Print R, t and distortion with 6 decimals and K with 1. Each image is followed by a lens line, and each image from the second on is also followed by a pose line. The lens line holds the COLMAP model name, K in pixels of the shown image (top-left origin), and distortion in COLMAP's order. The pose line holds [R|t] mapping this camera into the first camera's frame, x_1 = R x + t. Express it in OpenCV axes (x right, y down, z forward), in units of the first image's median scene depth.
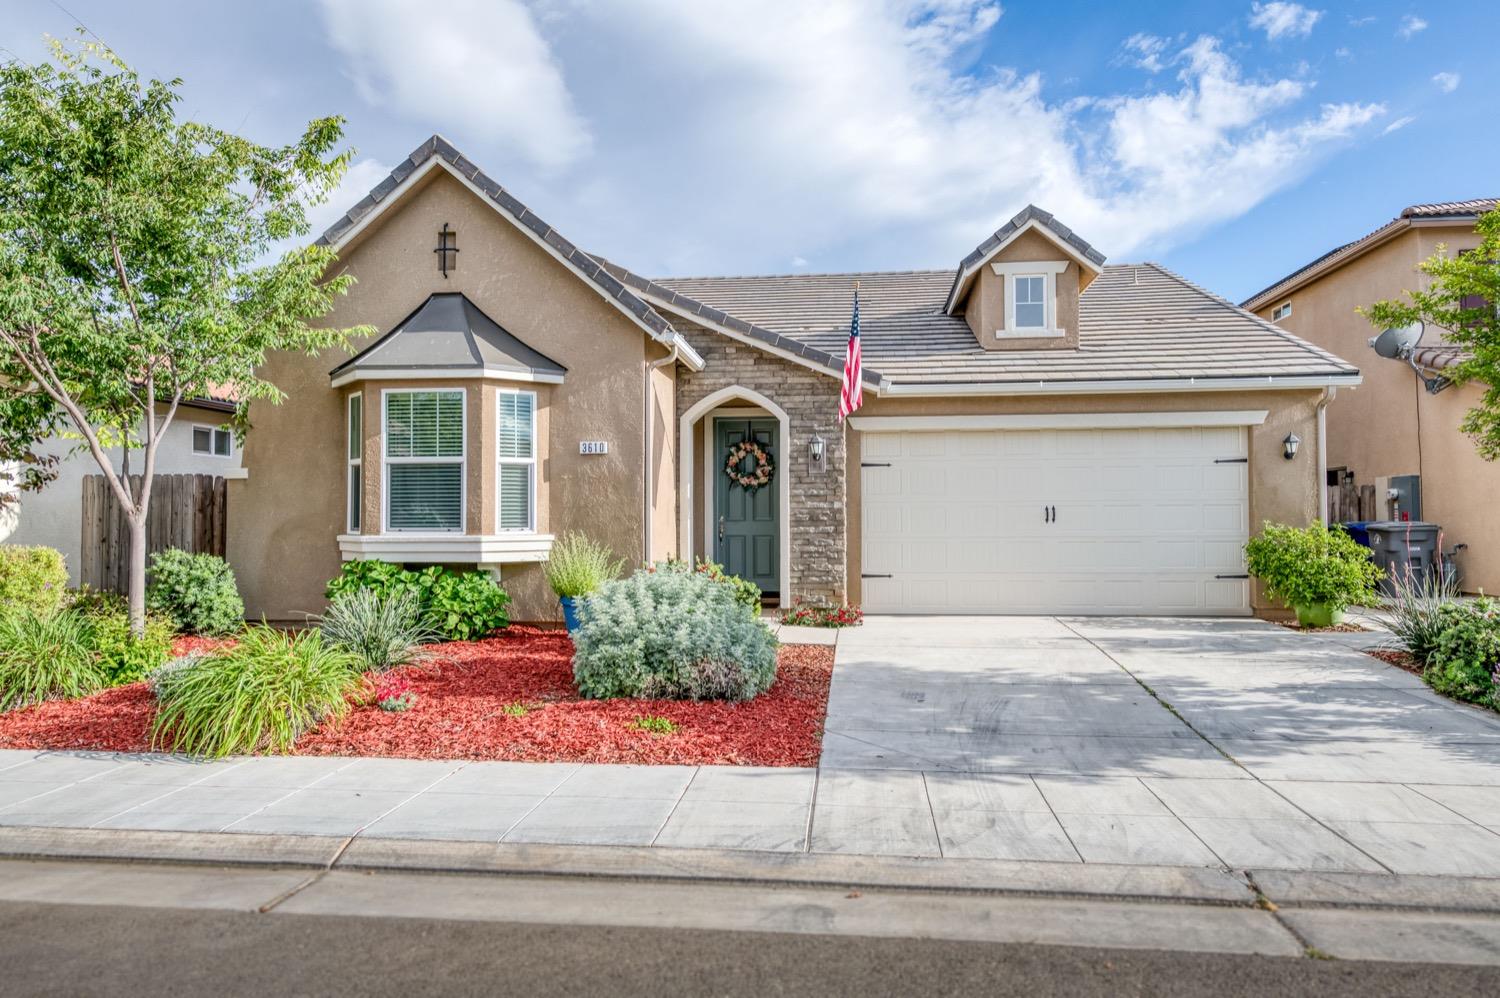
lens RADIAL K [[1007.3, 0, 749.7], [0, 1007.3, 489.5], [0, 0, 1]] dist [0.000972, 0.004194]
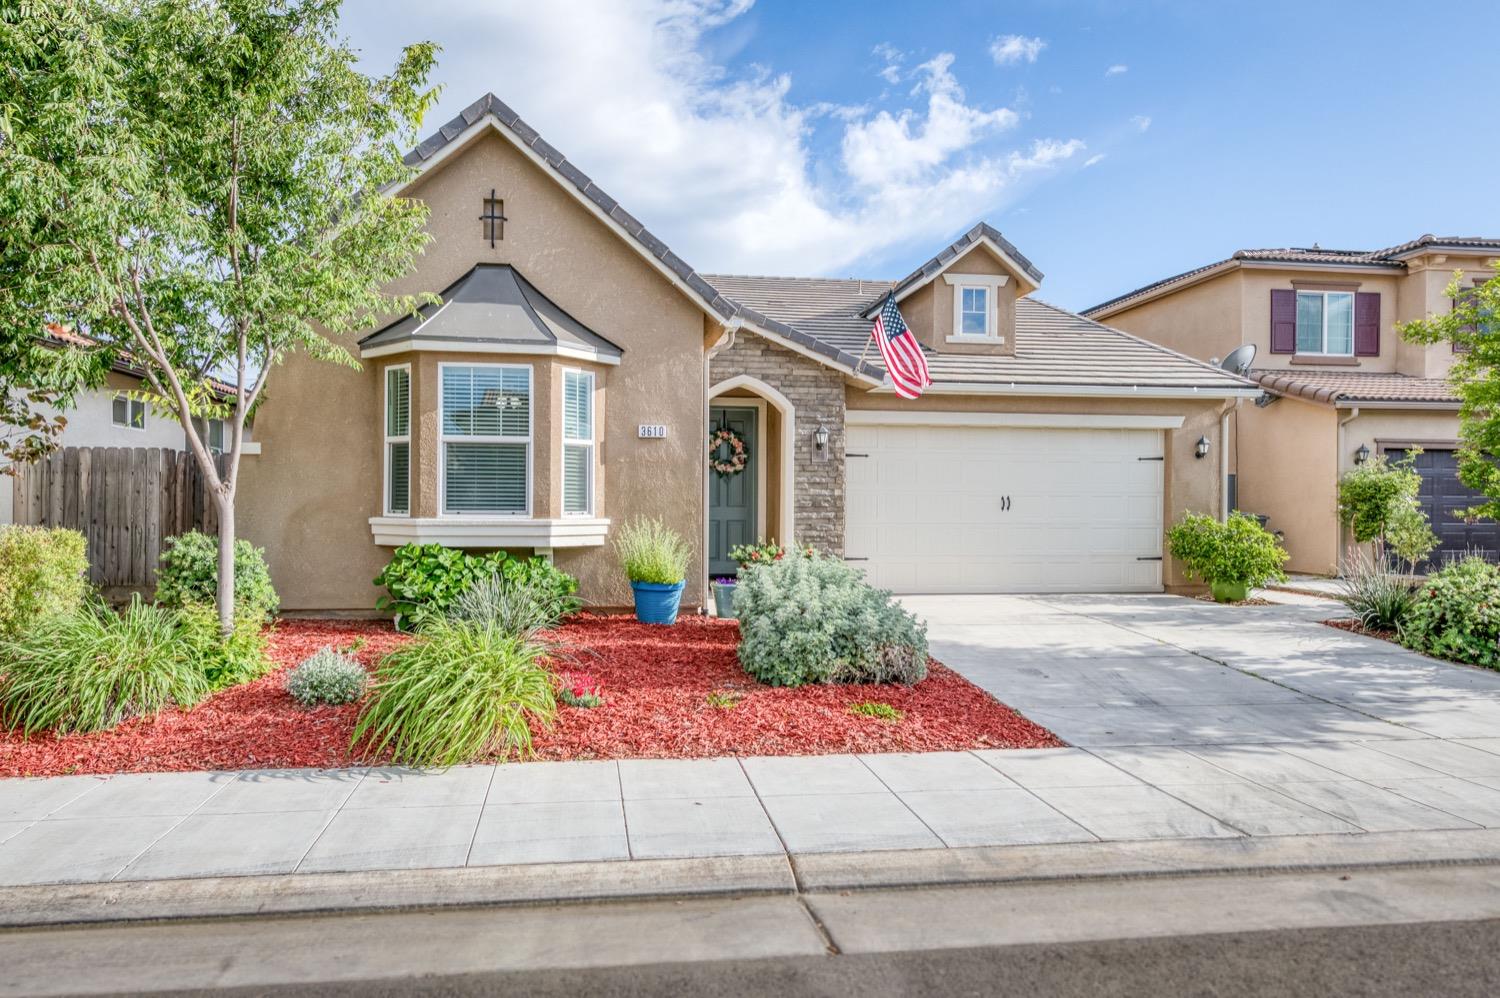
lens RADIAL K [[919.9, 0, 749.7], [0, 919.9, 508.8], [0, 0, 1]] dist [0.007680, -0.004408]
pose [[0.972949, 0.009509, 0.230825, -0.271851], [-0.017312, 0.999344, 0.031801, 0.004217], [-0.230371, -0.034937, 0.972475, 0.094269]]
